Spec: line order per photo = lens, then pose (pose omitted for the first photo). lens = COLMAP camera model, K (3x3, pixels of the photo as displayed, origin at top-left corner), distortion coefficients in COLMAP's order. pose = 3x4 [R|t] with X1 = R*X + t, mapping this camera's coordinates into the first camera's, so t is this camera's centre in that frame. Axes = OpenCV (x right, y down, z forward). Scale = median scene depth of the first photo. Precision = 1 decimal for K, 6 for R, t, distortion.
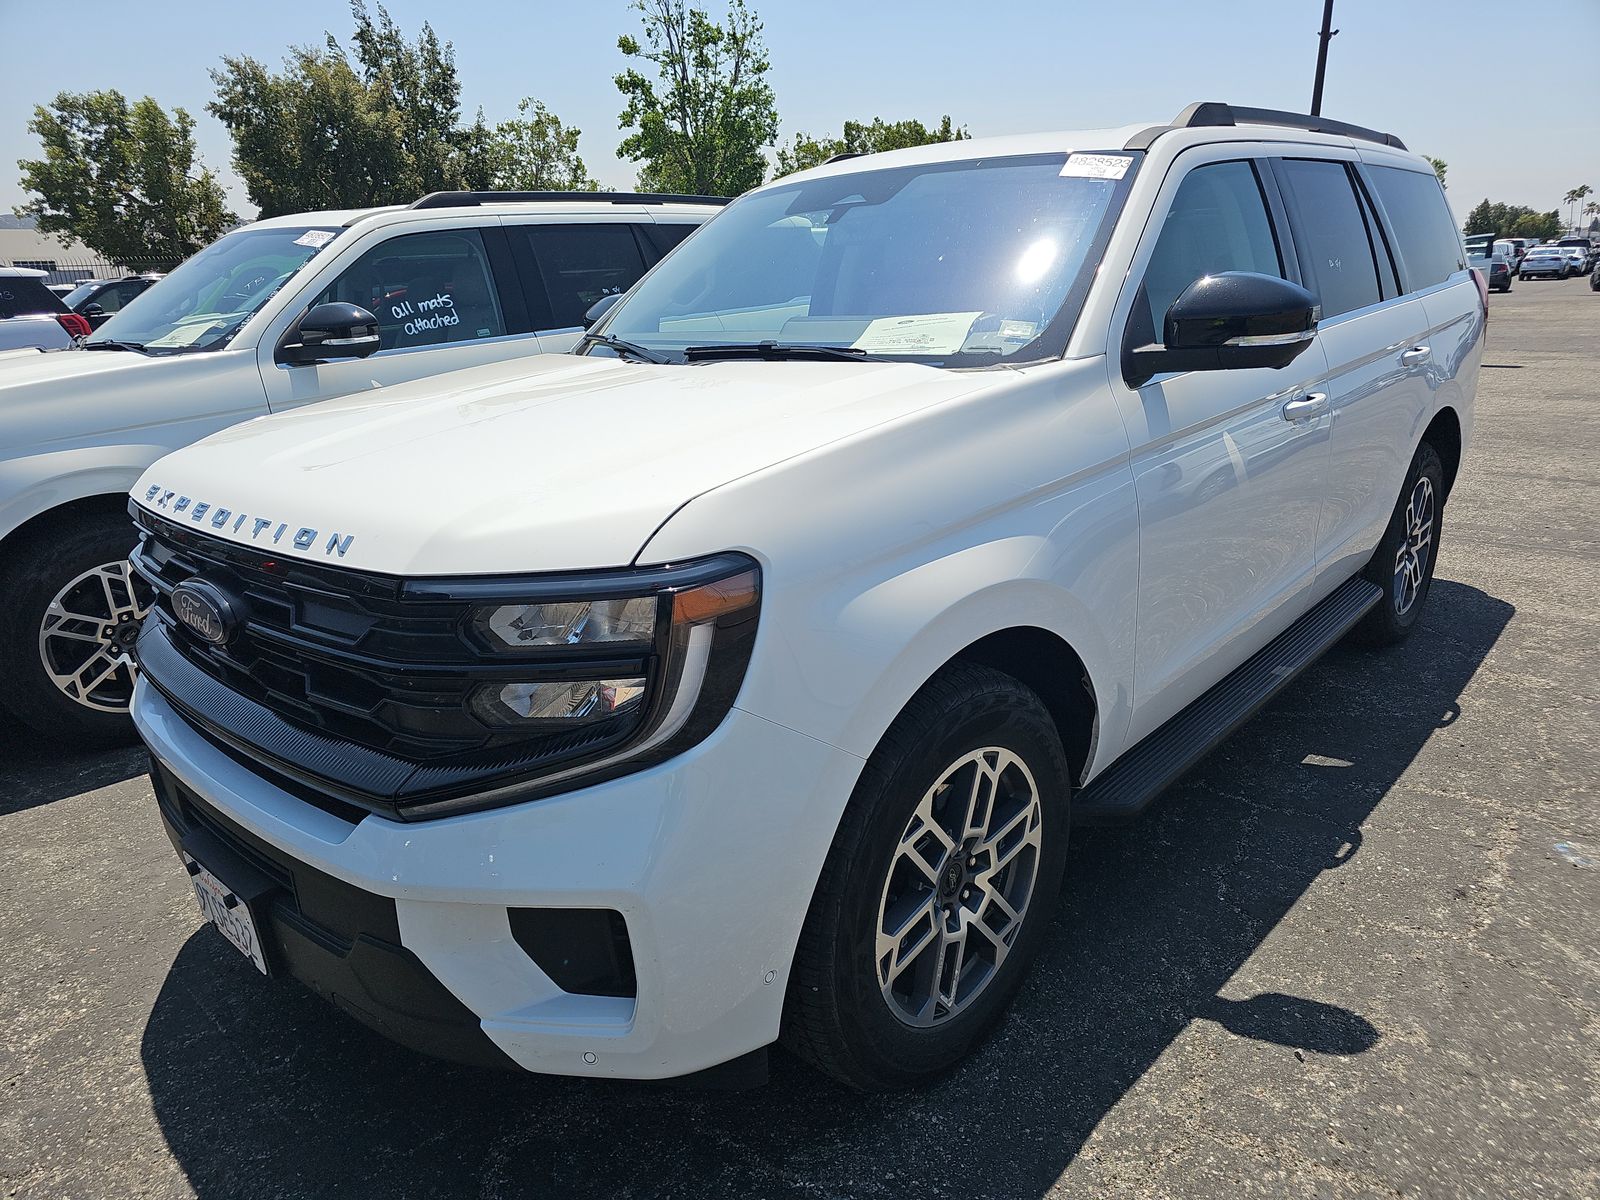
lens RADIAL K [[1064.5, 0, 800.0], [0, 1064.5, 600.0], [0, 0, 1]] dist [-0.001134, 0.000754]
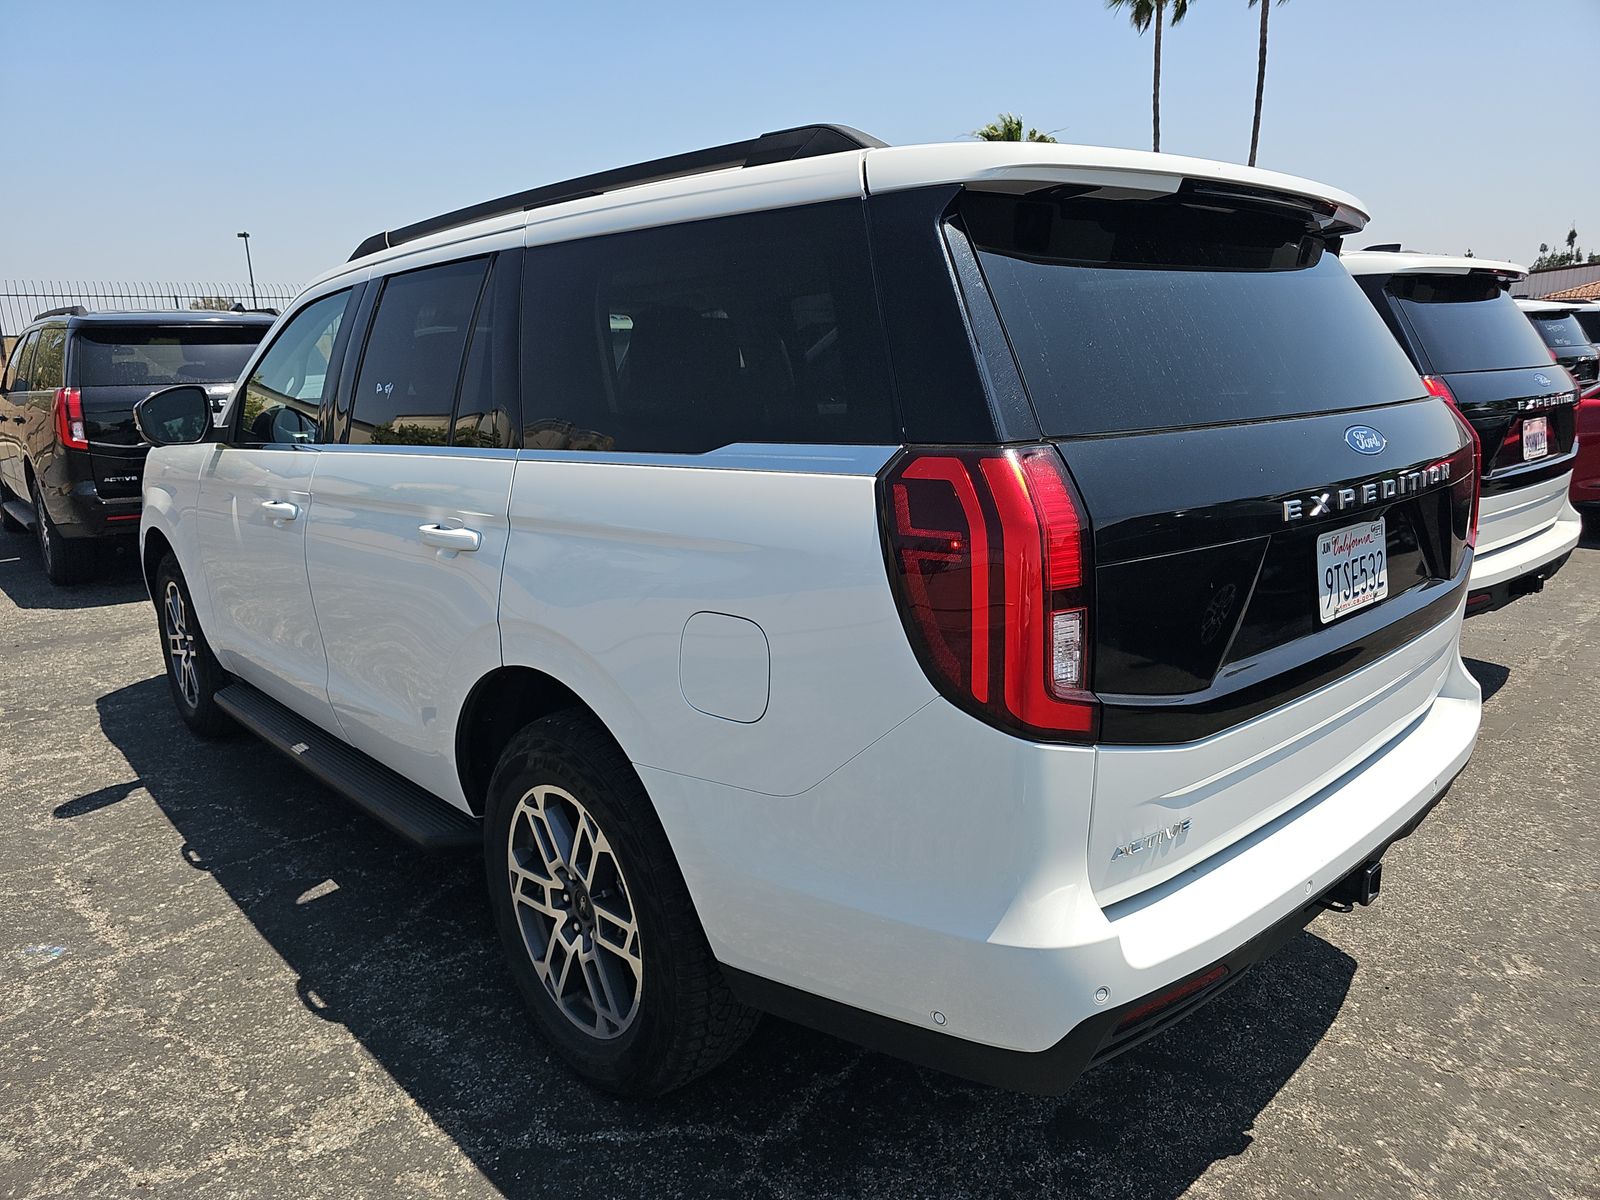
lens RADIAL K [[1070.9, 0, 797.2], [0, 1070.9, 617.2], [0, 0, 1]] dist [0.005929, 0.002894]
pose [[-0.087959, 0.279367, -0.956147, 1.476690], [-0.274816, 0.915810, 0.292863, -0.542498], [0.957465, 0.288525, -0.003779, 1.508358]]
